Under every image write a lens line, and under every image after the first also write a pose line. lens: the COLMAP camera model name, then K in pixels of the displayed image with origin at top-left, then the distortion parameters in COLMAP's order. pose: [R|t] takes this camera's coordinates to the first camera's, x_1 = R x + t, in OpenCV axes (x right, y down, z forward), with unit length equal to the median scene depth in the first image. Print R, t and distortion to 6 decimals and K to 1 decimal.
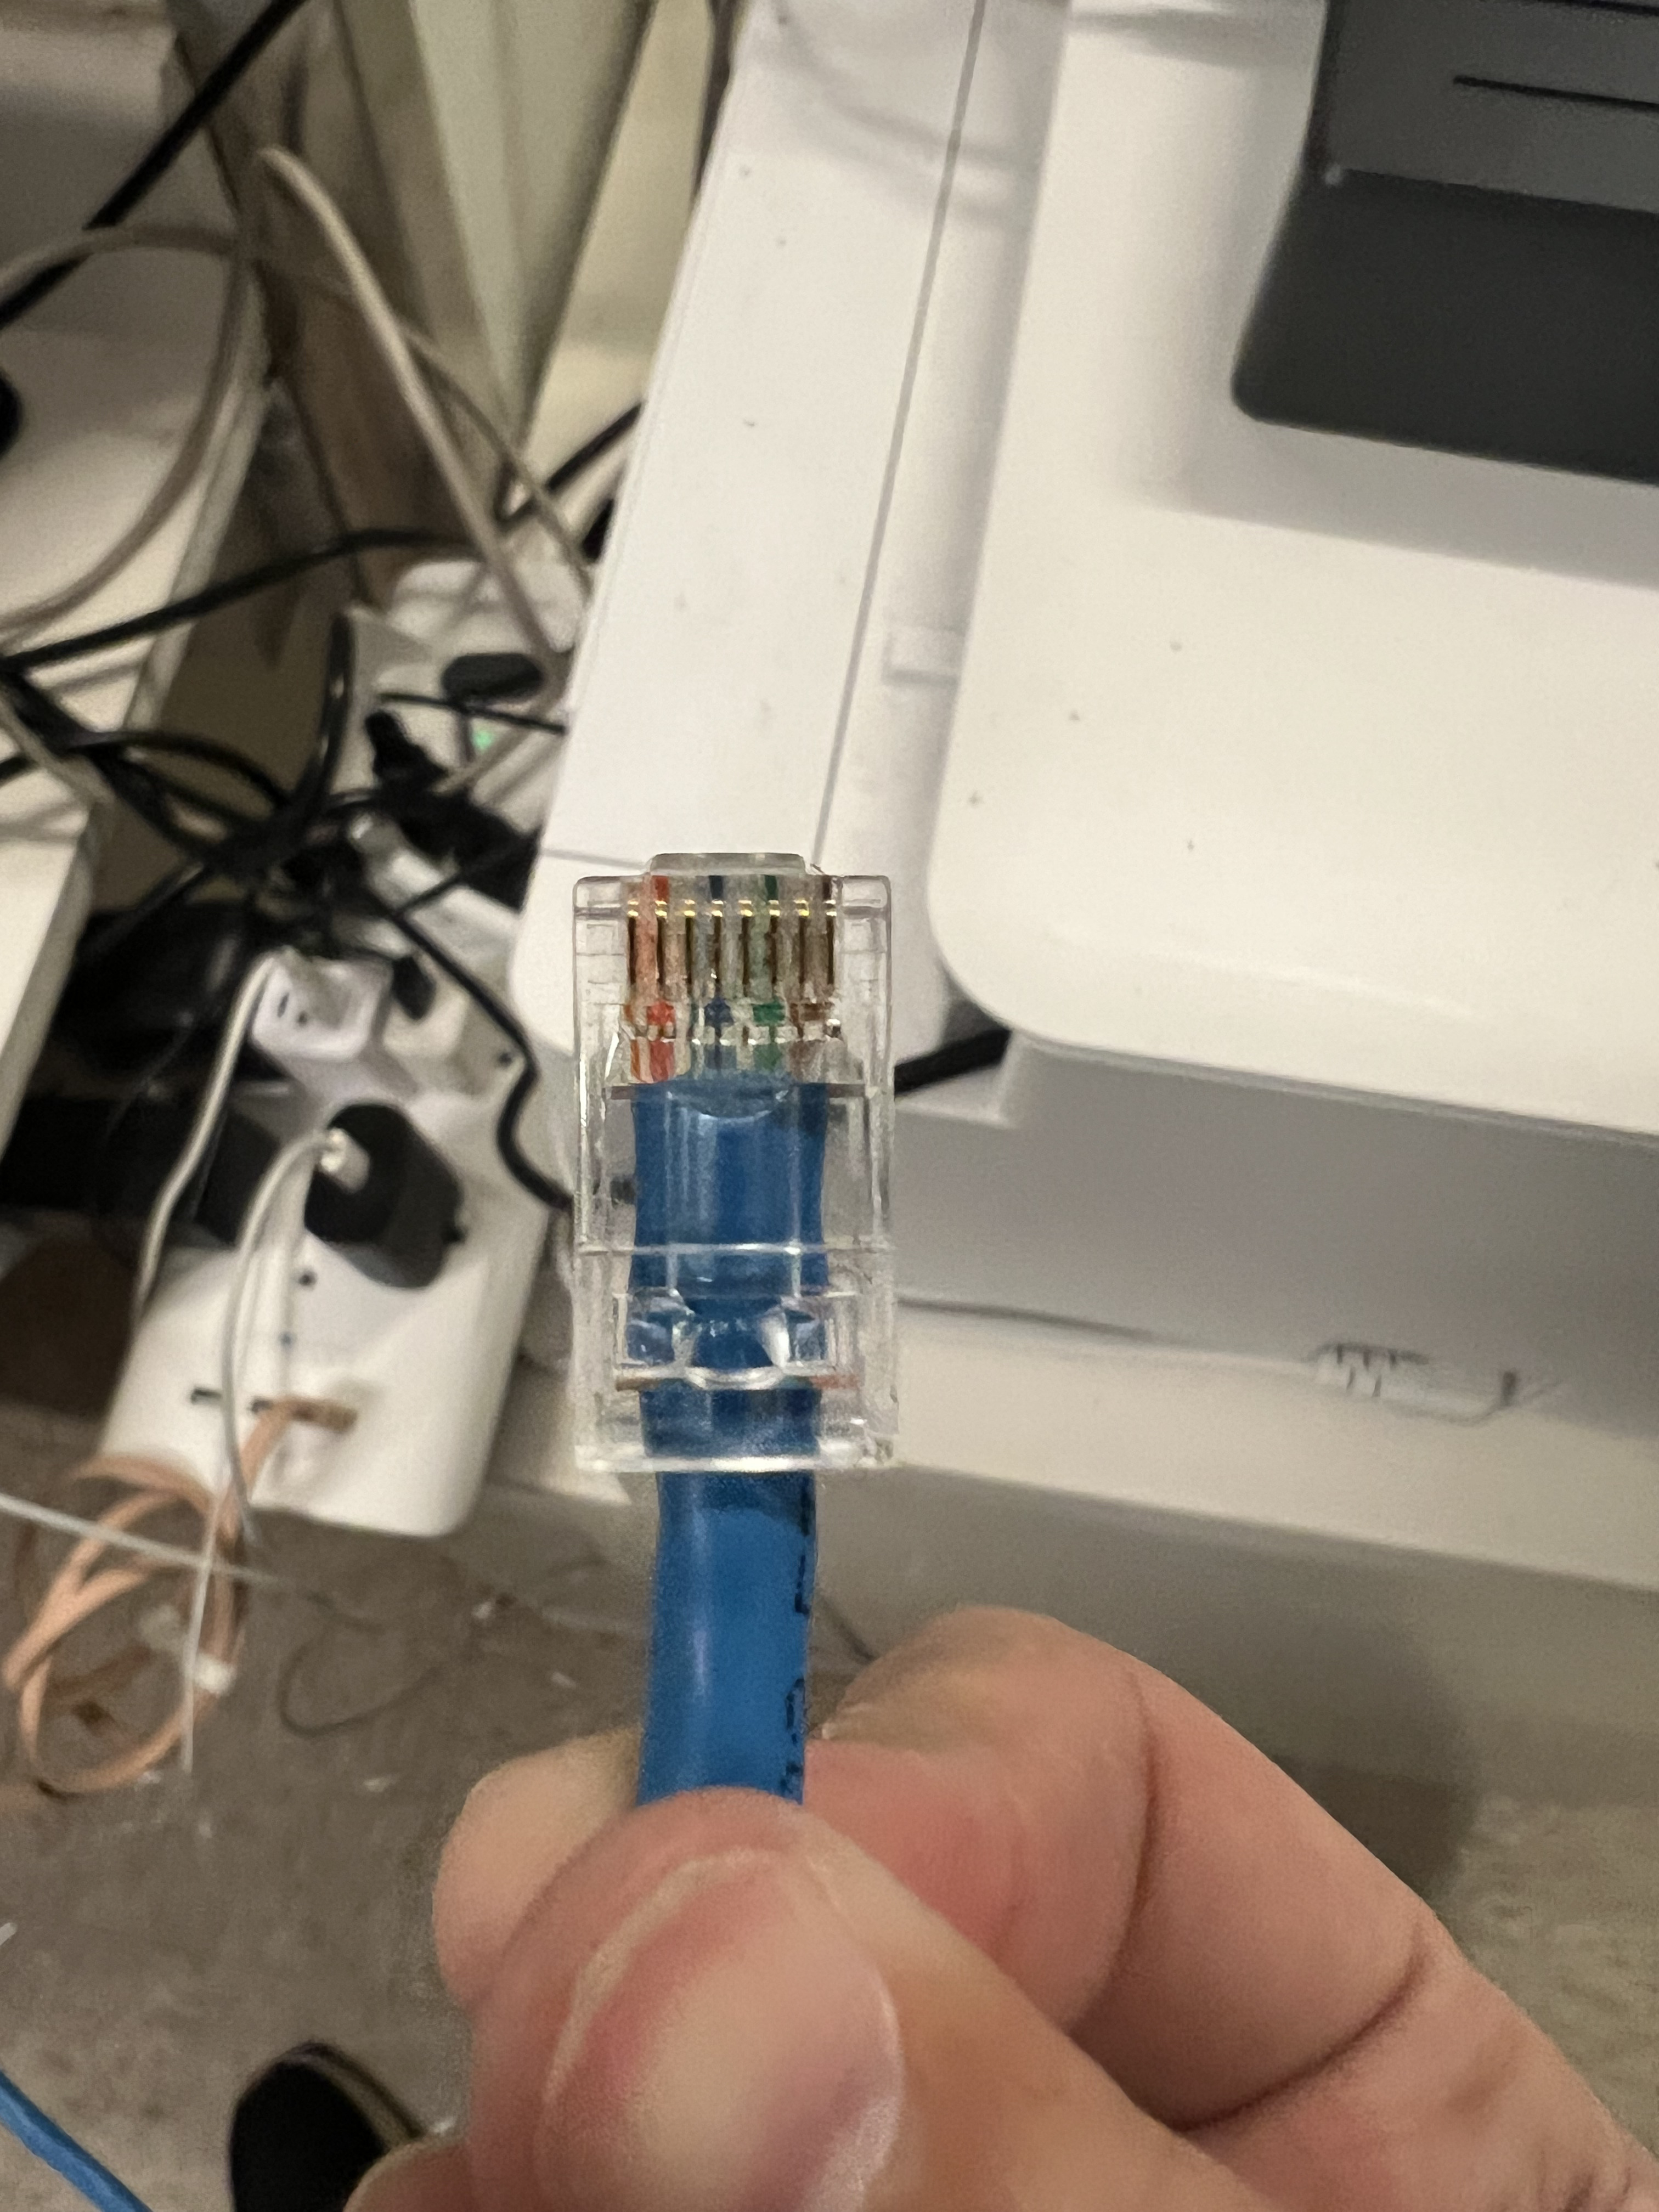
lens RADIAL K [[1711.0, 0, 748.6], [0, 1711.0, 1091.2], [0, 0, 1]] dist [-0.014844, 0.002491]
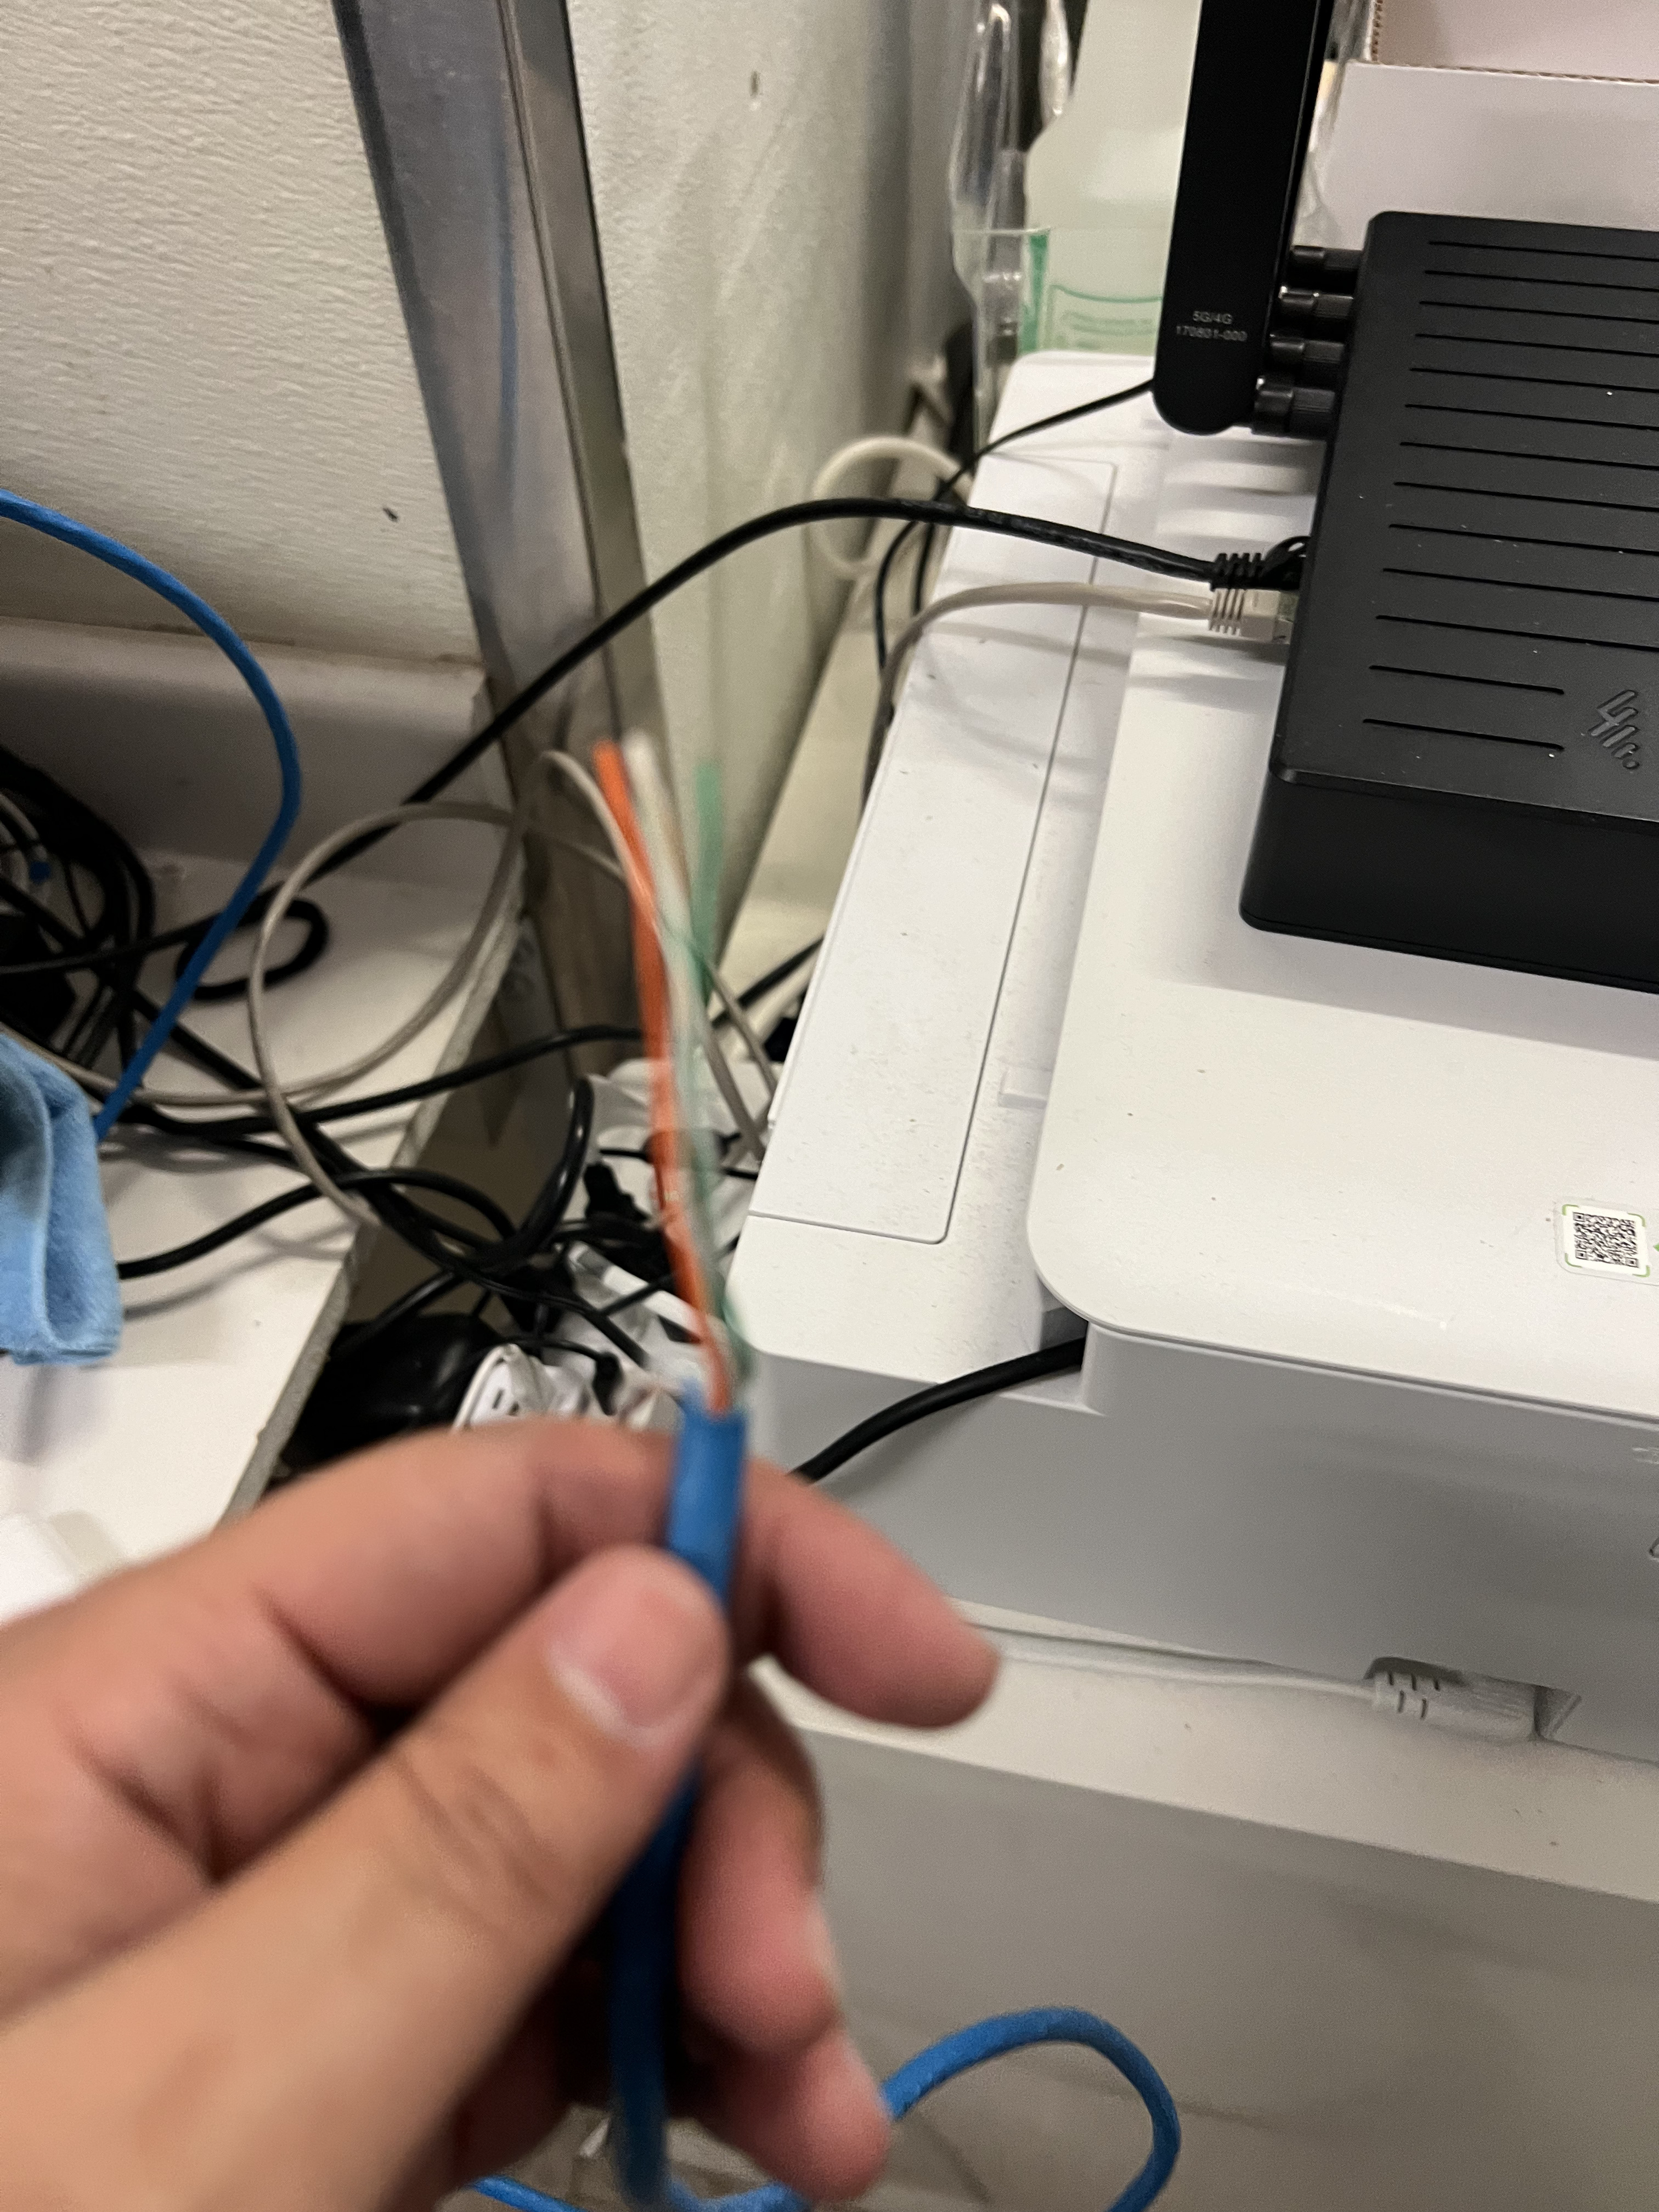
lens RADIAL K [[1741.3, 0, 829.5], [0, 1741.3, 1106.0], [0, 0, 1]] dist [0.005719, -0.009237]
pose [[0.999025, 0.022732, -0.037836, -0.002946], [-0.033201, 0.951852, -0.304754, 0.117846], [0.029087, 0.305713, 0.951679, -0.206790]]
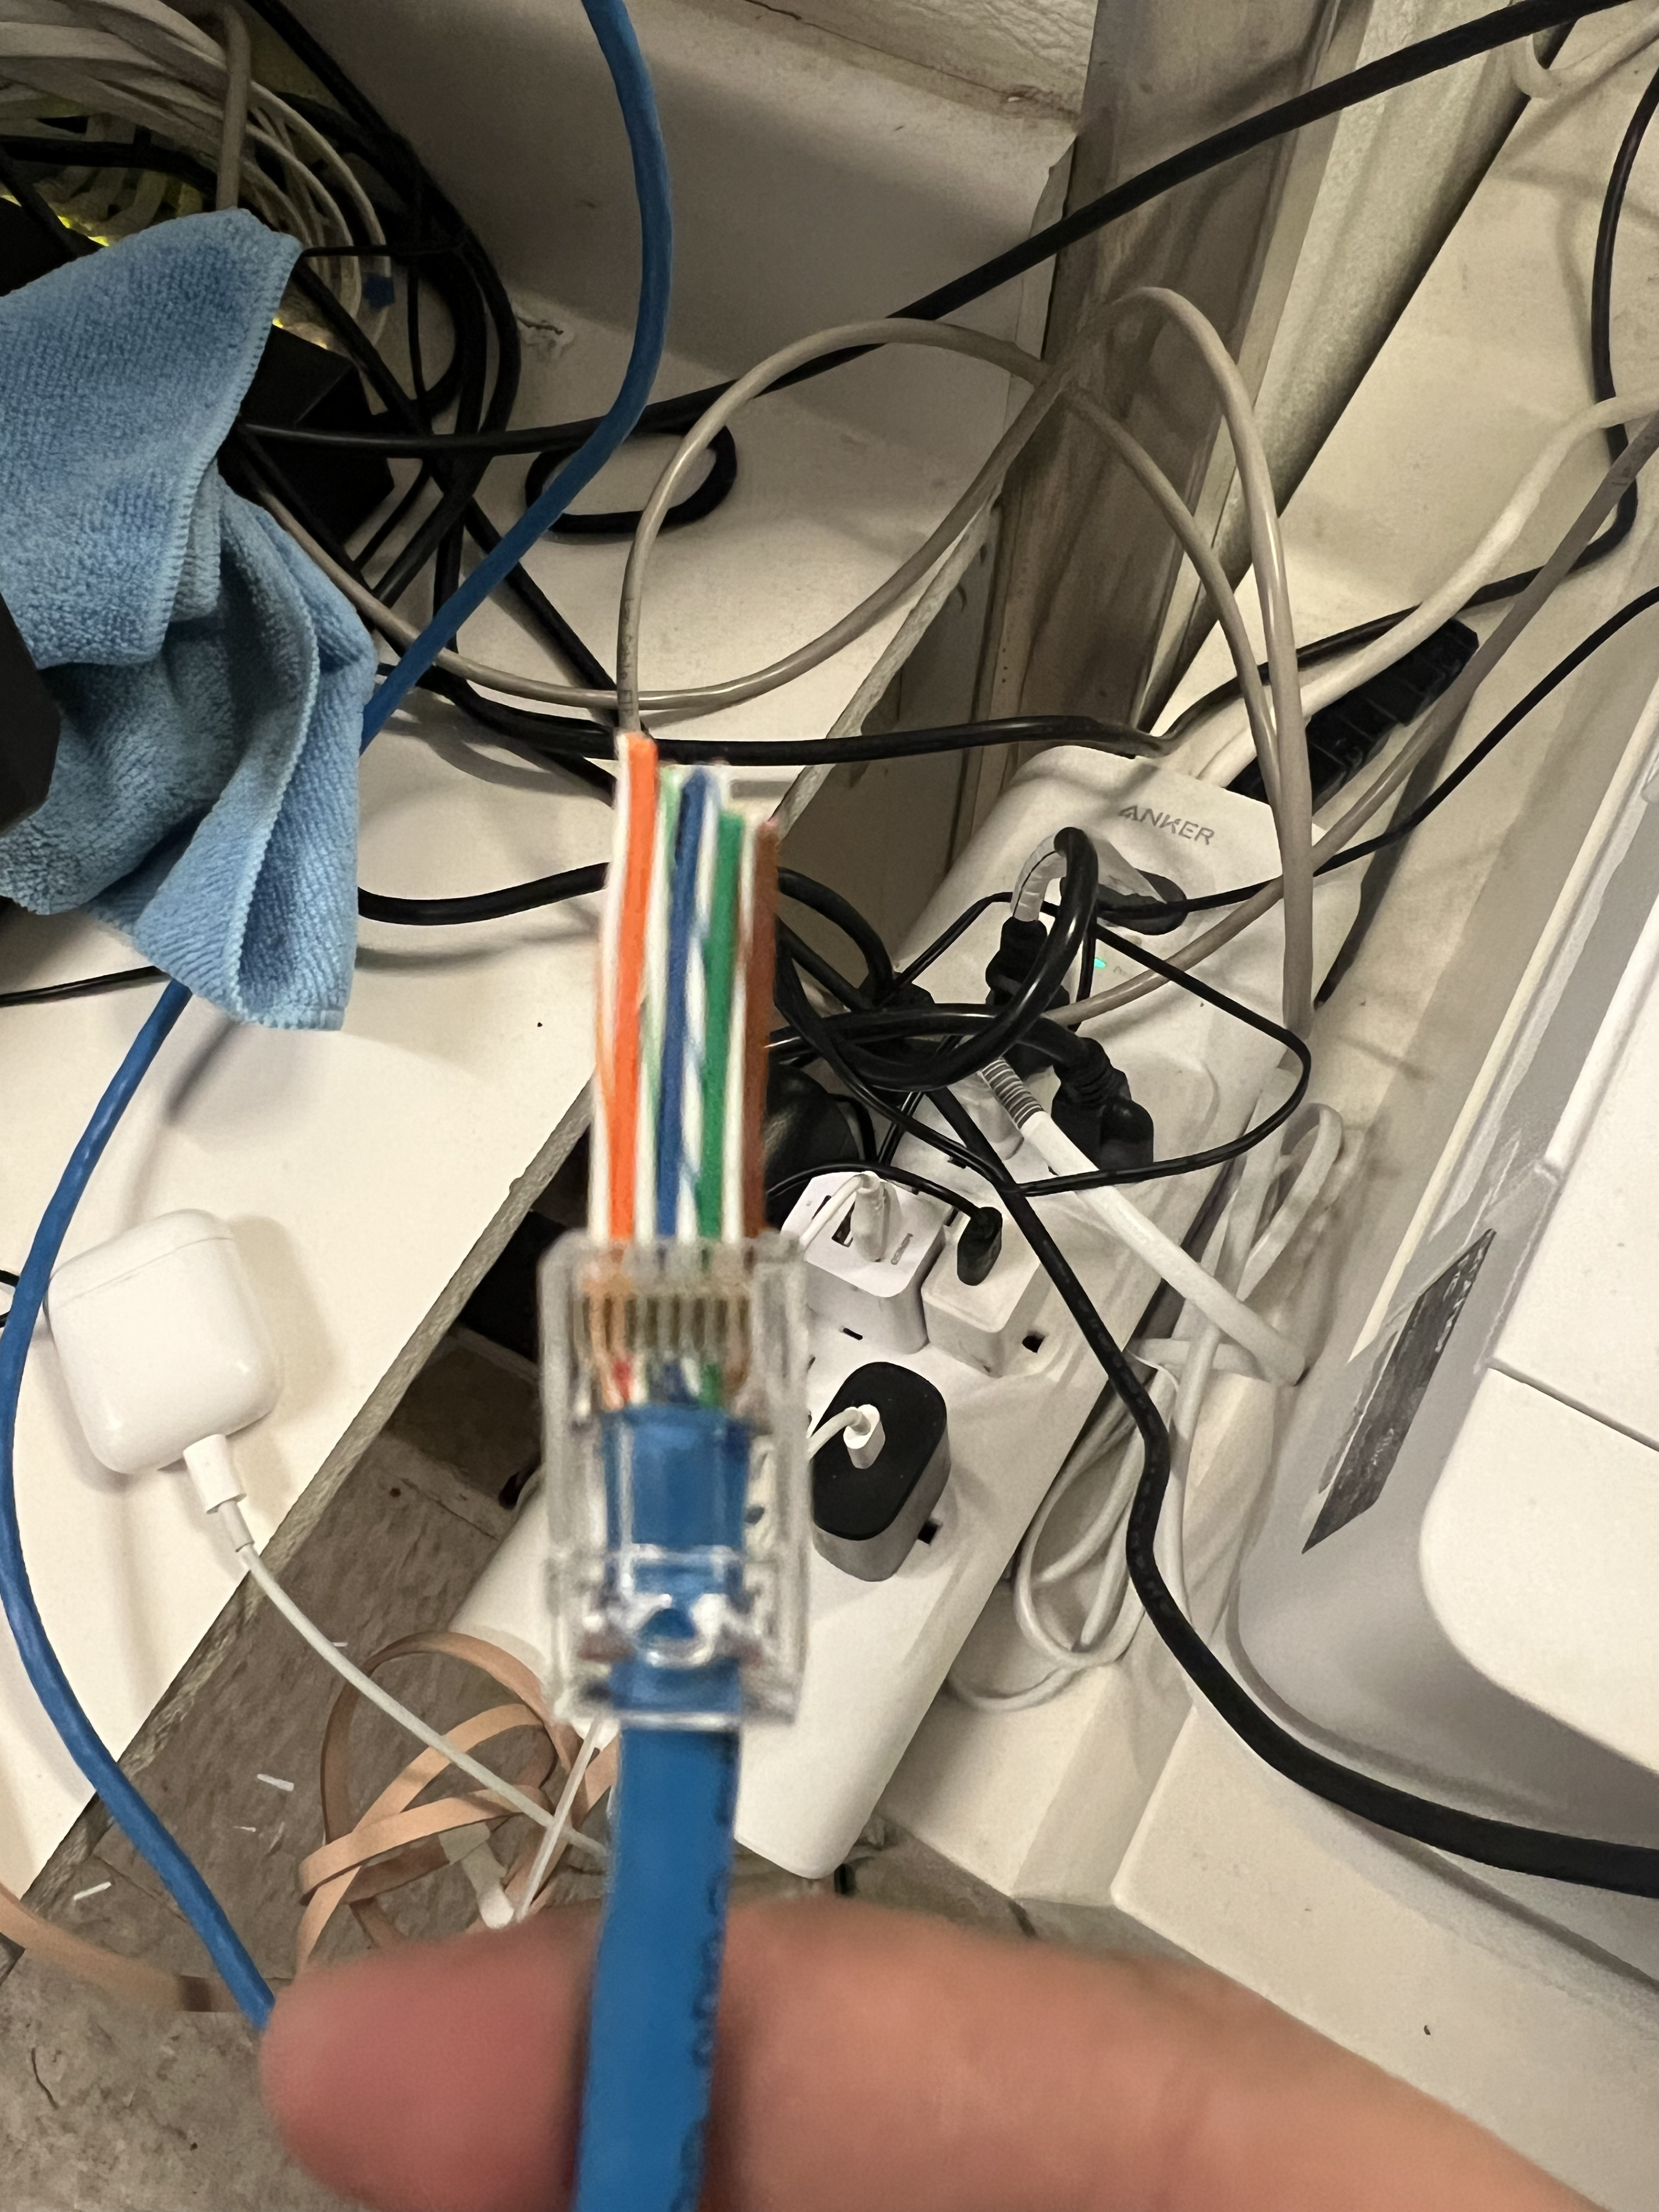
lens RADIAL K [[1711.0, 0, 748.6], [0, 1711.0, 1091.2], [0, 0, 1]] dist [-0.014844, 0.002491]
pose [[0.937701, 0.316526, -0.143278, -0.207187], [-0.322682, 0.946266, -0.021373, -0.078524], [0.128814, 0.066275, 0.989452, 0.134564]]
